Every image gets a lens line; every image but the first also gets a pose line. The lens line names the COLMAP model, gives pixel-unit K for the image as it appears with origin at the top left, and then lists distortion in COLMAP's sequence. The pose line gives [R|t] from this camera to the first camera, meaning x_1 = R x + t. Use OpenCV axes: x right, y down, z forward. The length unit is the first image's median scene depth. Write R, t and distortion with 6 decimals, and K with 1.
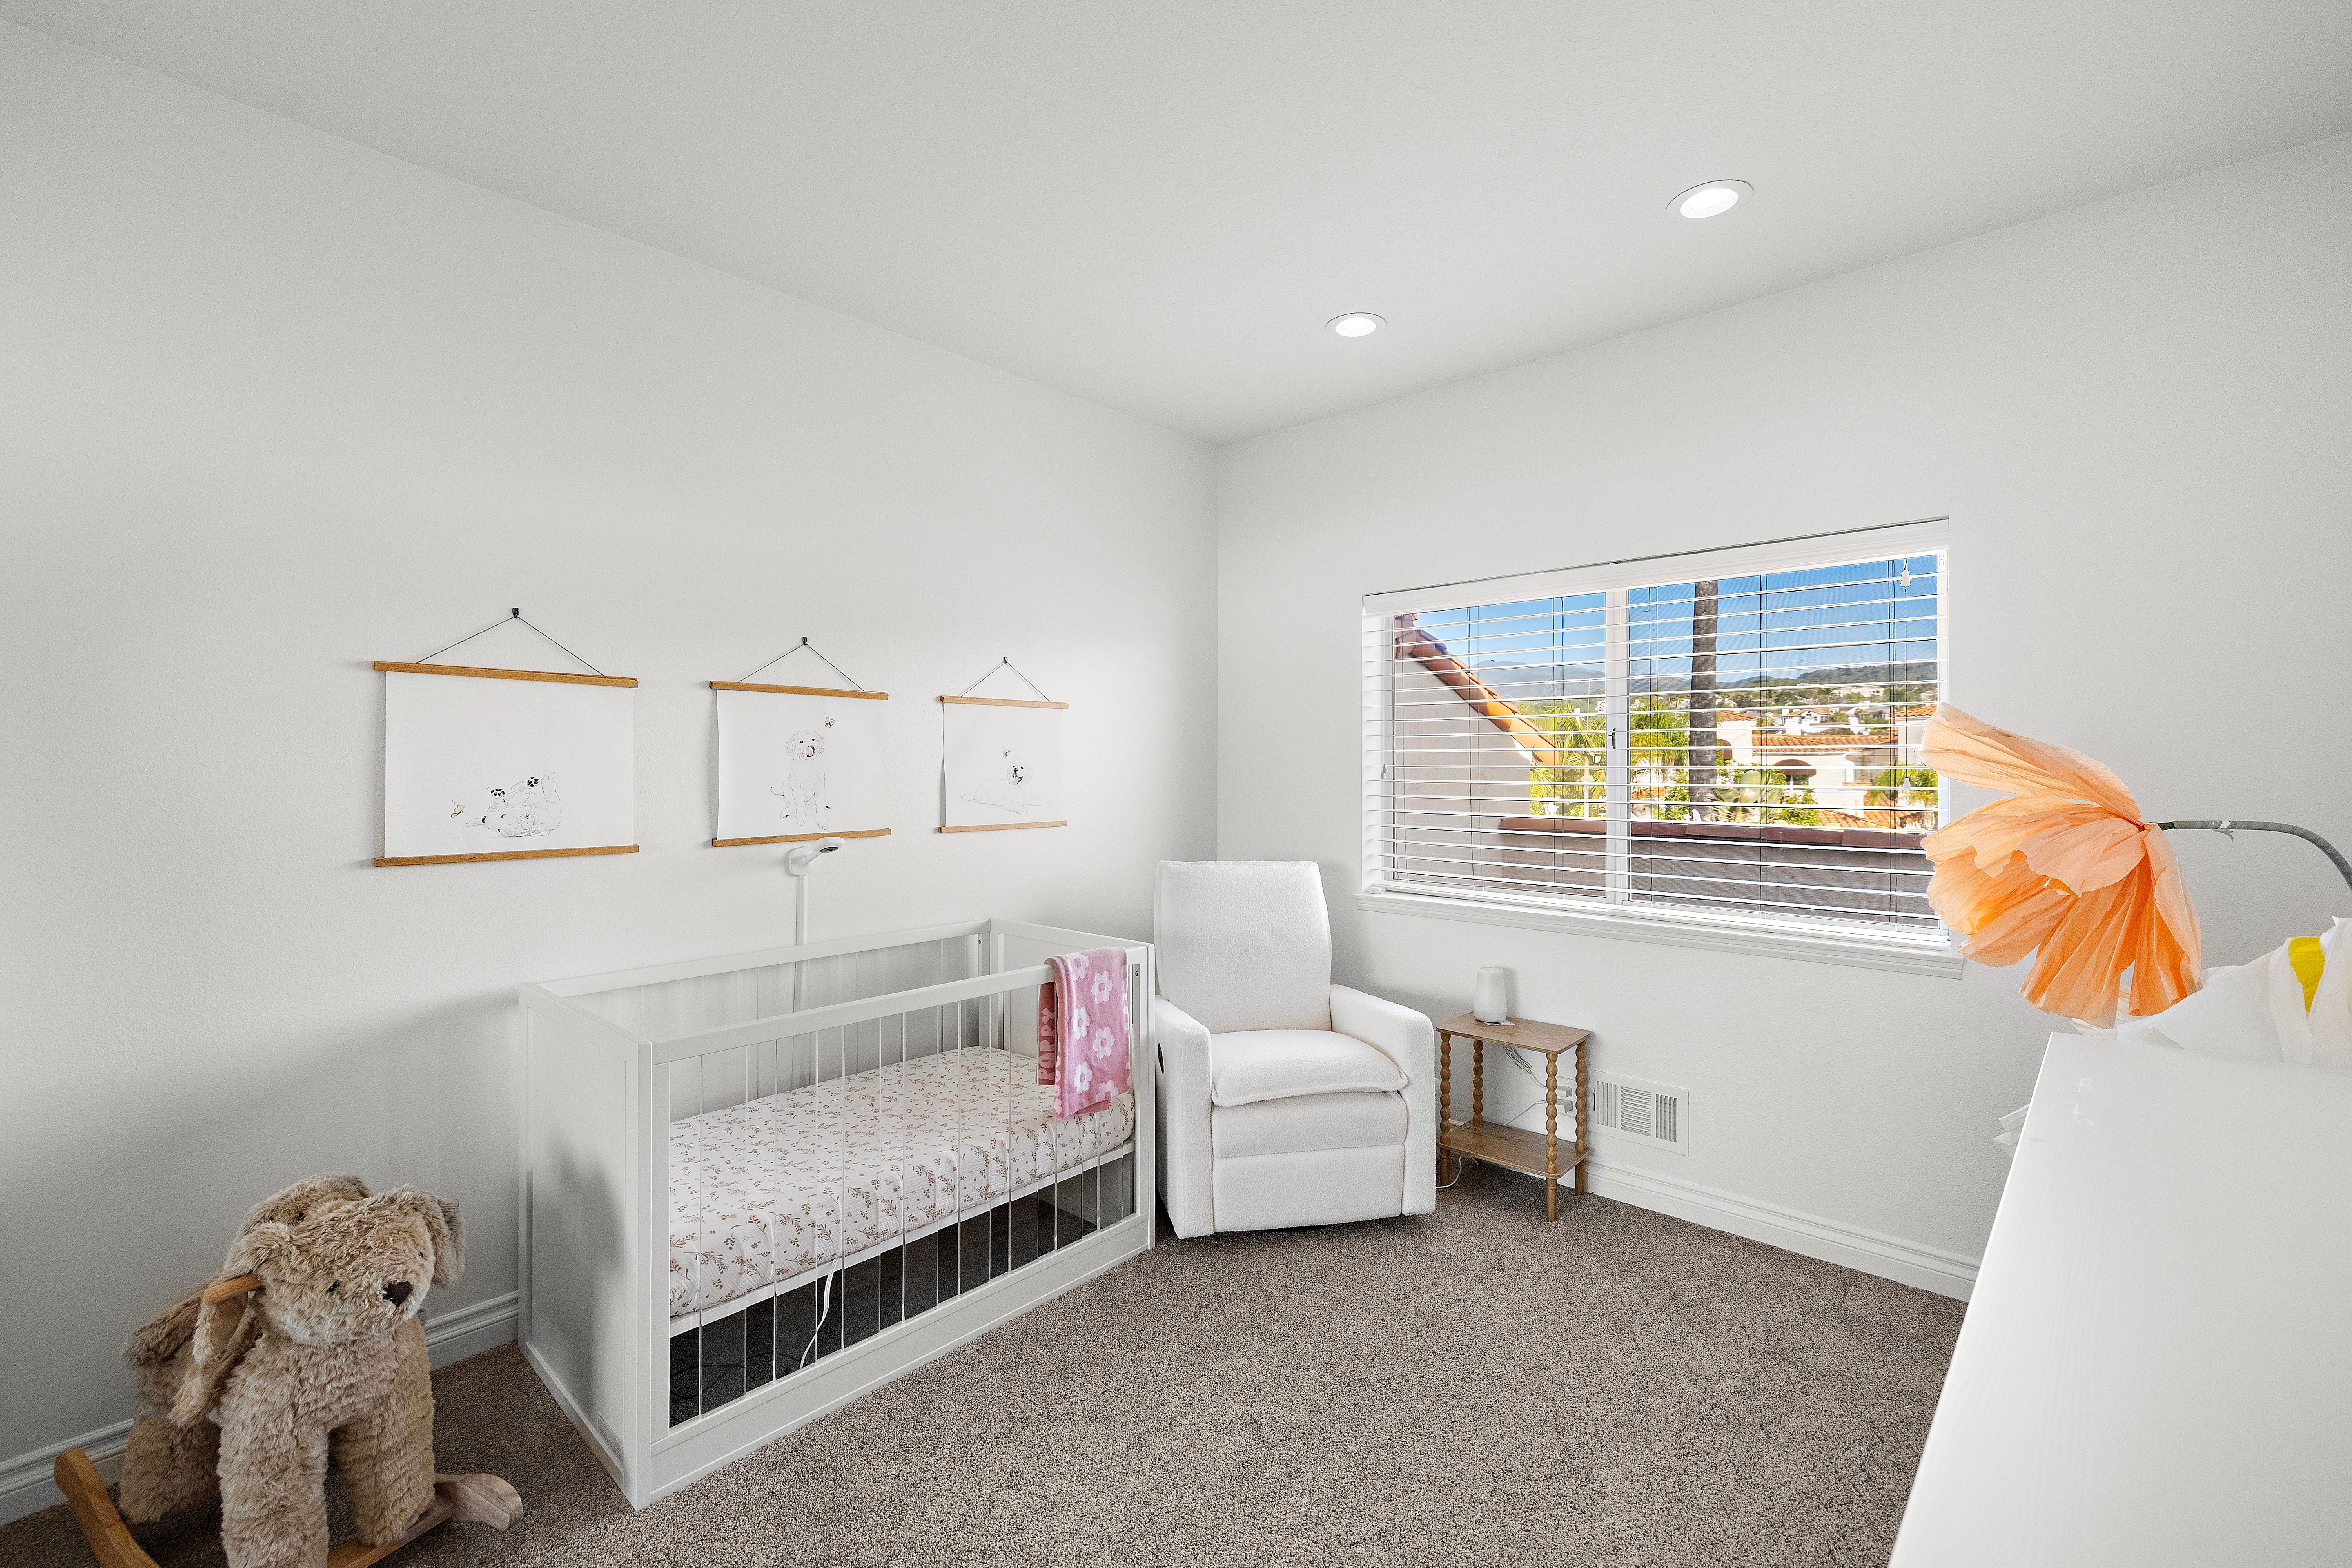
lens RADIAL K [[989.9, 0, 1144.8], [0, 989.9, 775.2], [0, 0, 1]] dist [0.000763, -0.000276]
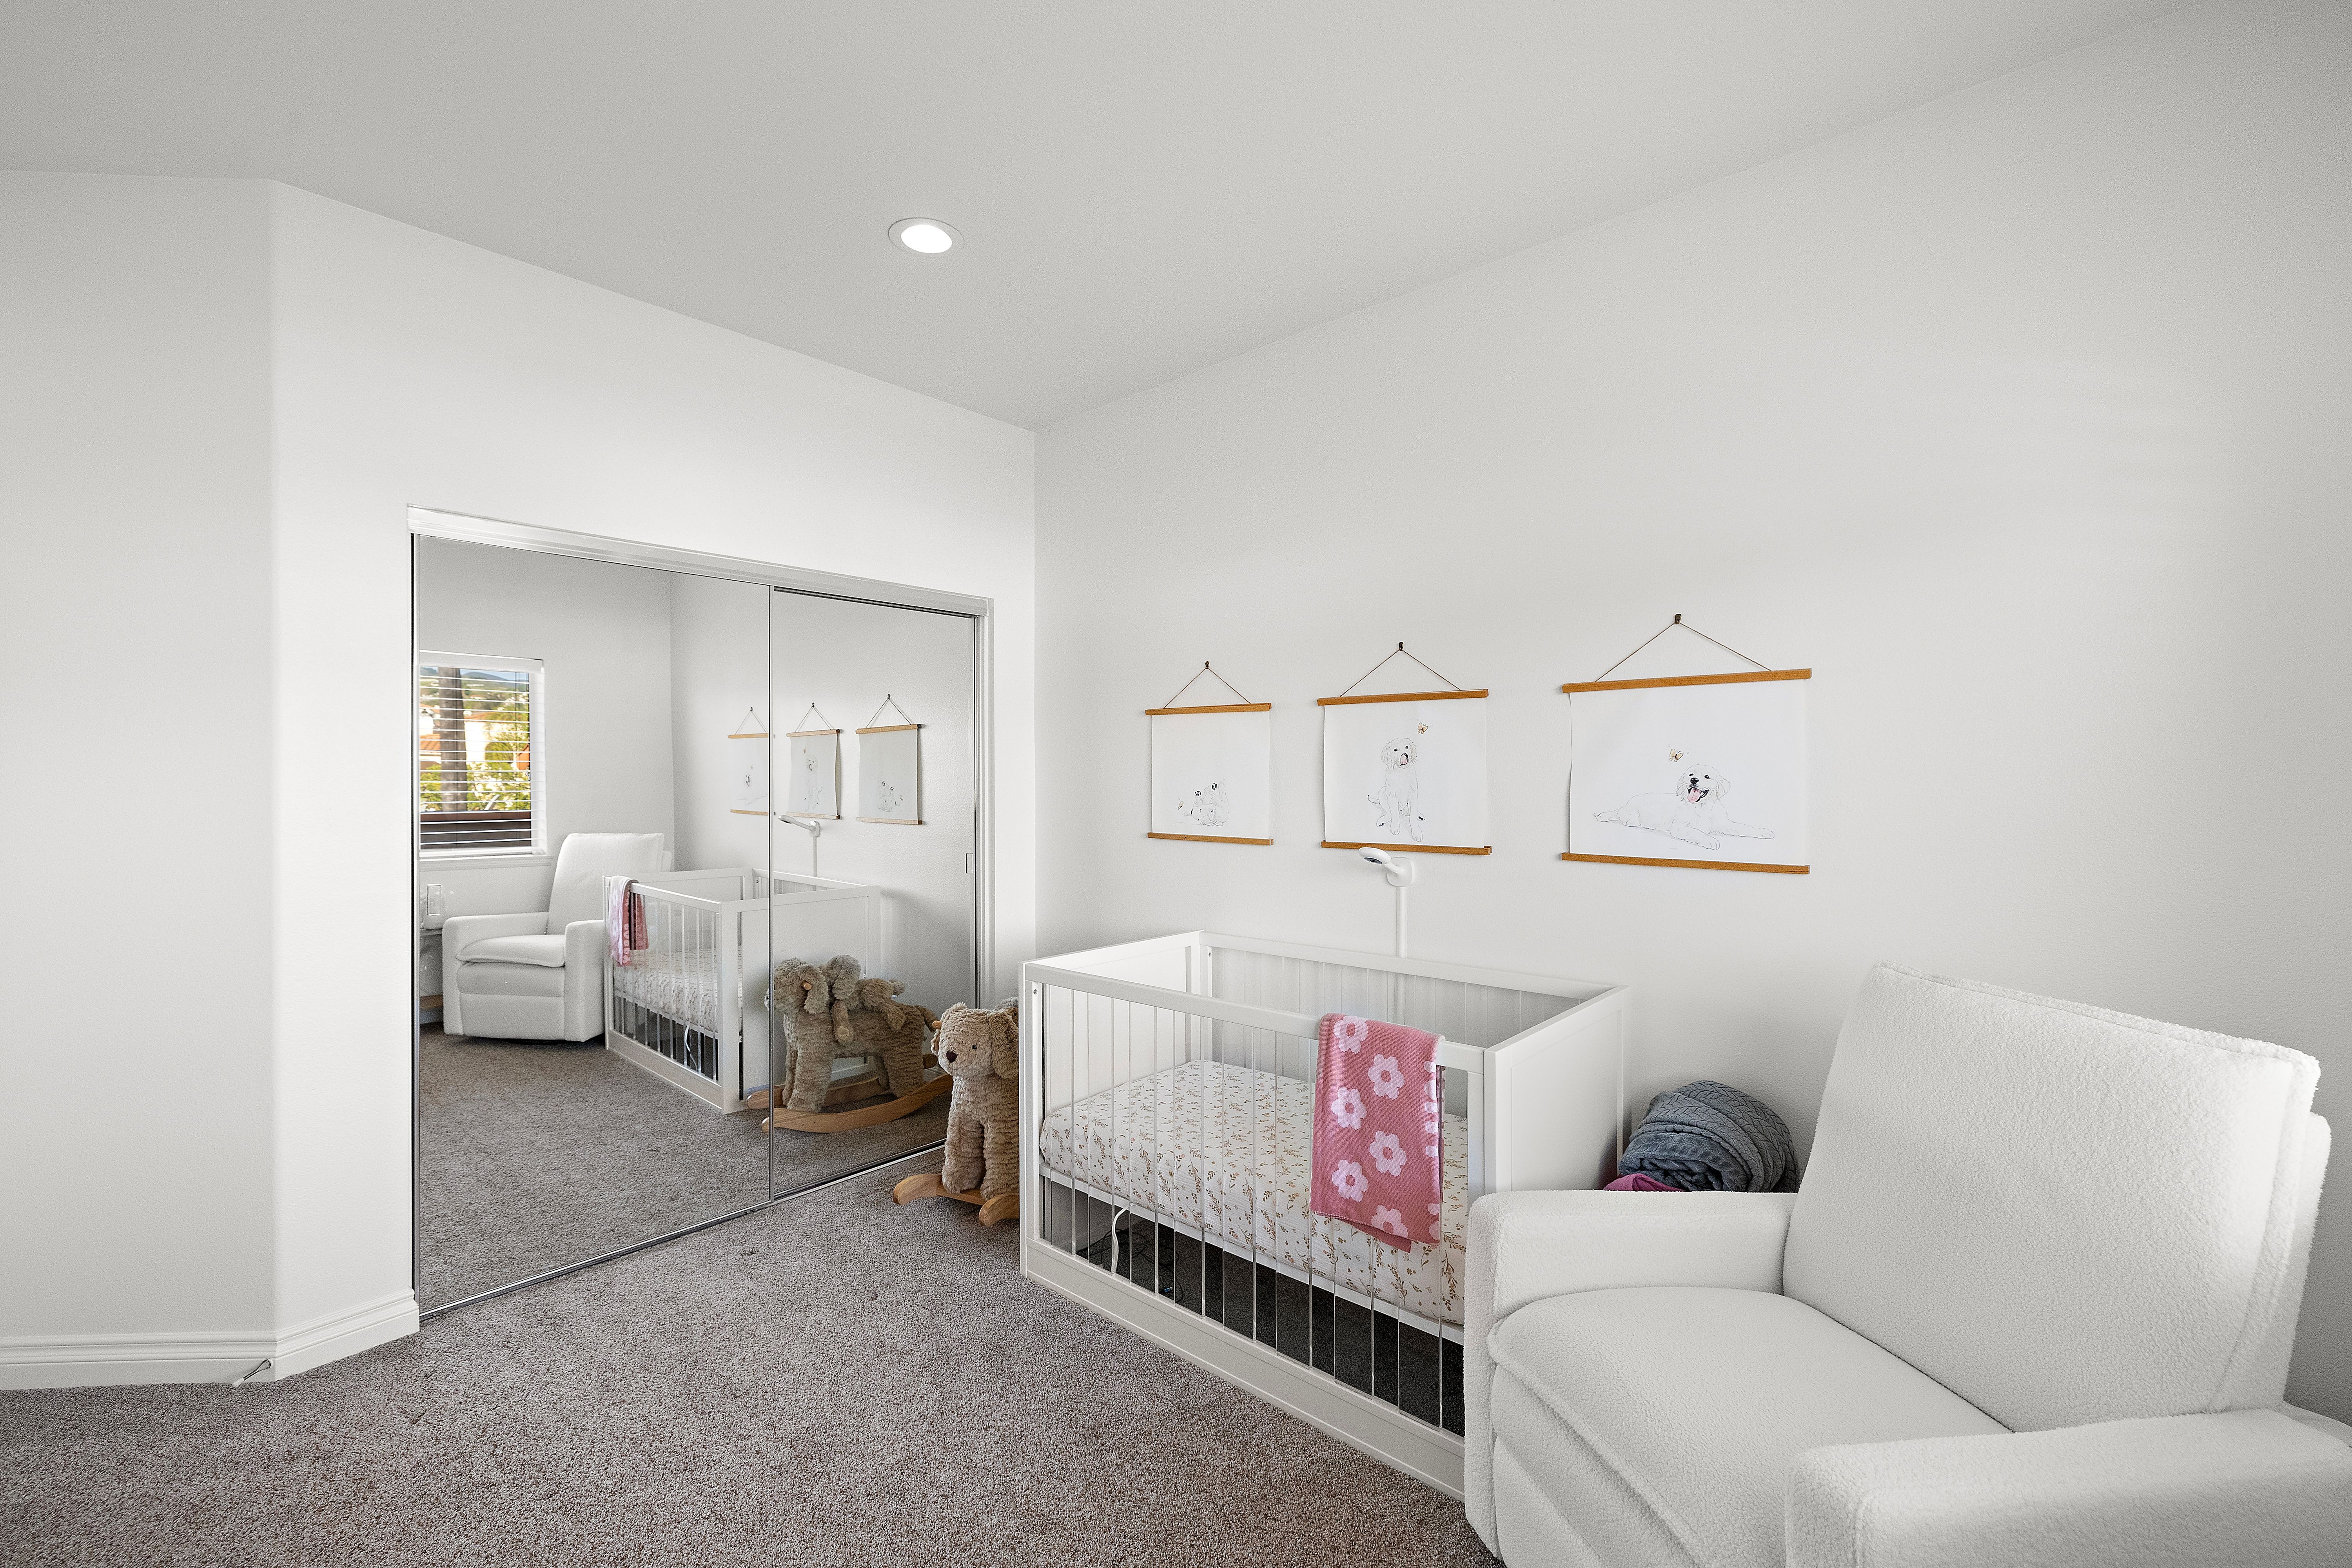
lens RADIAL K [[989.9, 0, 1145.2], [0, 989.9, 763.7], [0, 0, 1]] dist [0.000763, -0.000276]
pose [[0.027321, -0.005284, -0.999613, 0.702548], [-0.002520, 0.999982, -0.005354, -0.015680], [0.999624, 0.002665, 0.027307, 0.809340]]
